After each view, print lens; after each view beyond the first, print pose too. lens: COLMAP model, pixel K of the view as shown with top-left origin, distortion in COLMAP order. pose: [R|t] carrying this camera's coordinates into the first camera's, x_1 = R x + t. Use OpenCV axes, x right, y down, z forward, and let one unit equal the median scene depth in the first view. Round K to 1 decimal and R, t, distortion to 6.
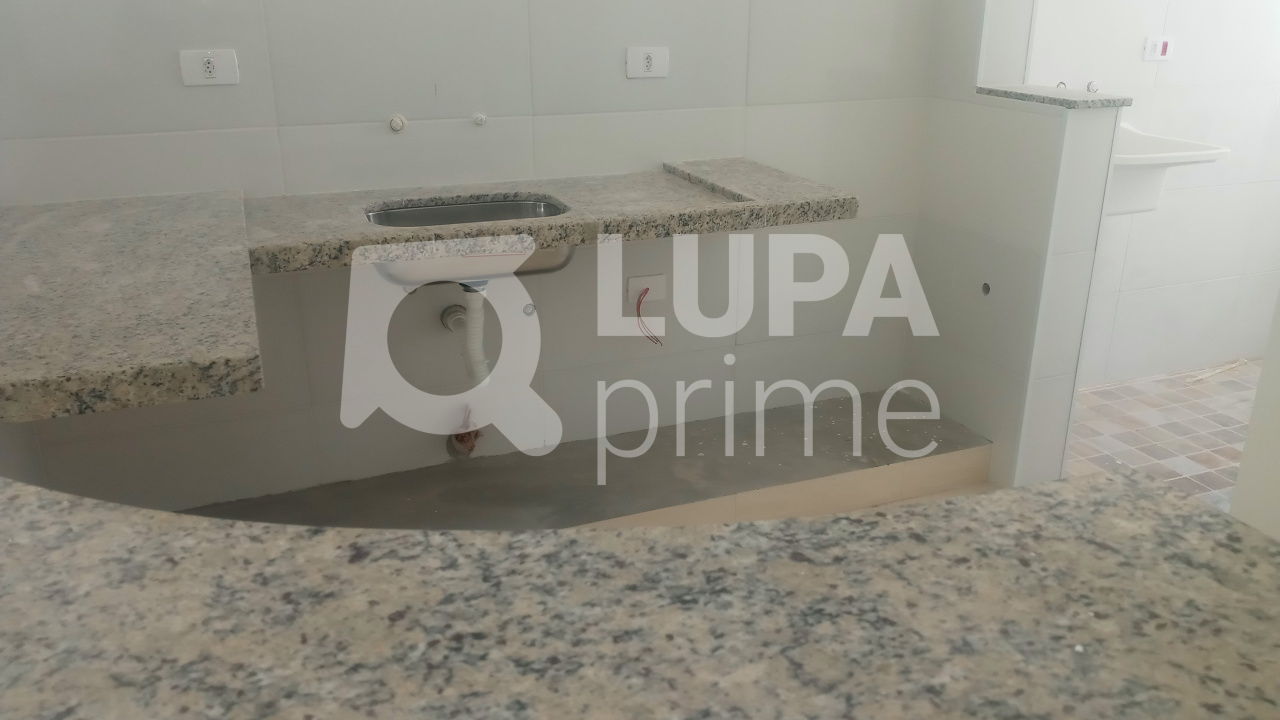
lens RADIAL K [[1024.4, 0, 640.8], [0, 1024.4, 358.8], [0, 0, 1]] dist [0.032501, -0.098650]
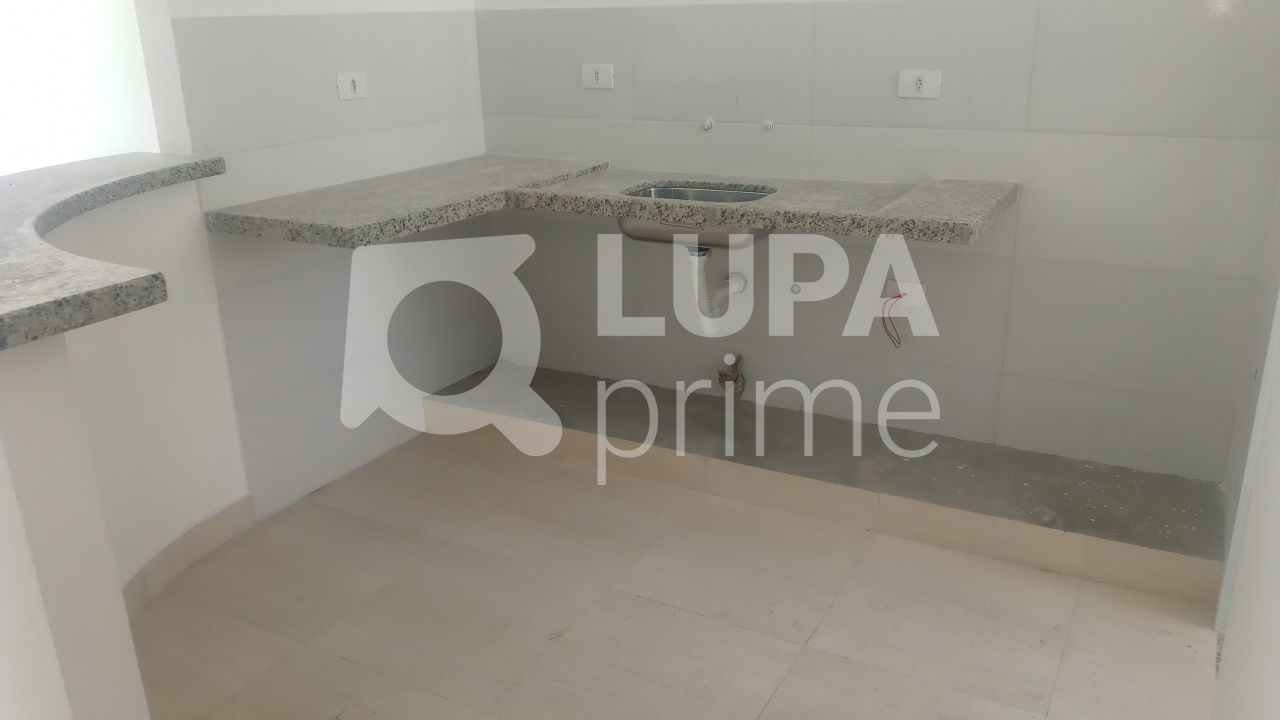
lens RADIAL K [[1024.4, 0, 646.5], [0, 1024.4, 361.8], [0, 0, 1]] dist [0.032501, -0.098650]
pose [[0.609769, 0.235148, -0.756893, 0.828114], [-0.248885, 0.963478, 0.098823, -0.051256], [0.752488, 0.128120, 0.646024, 0.148779]]
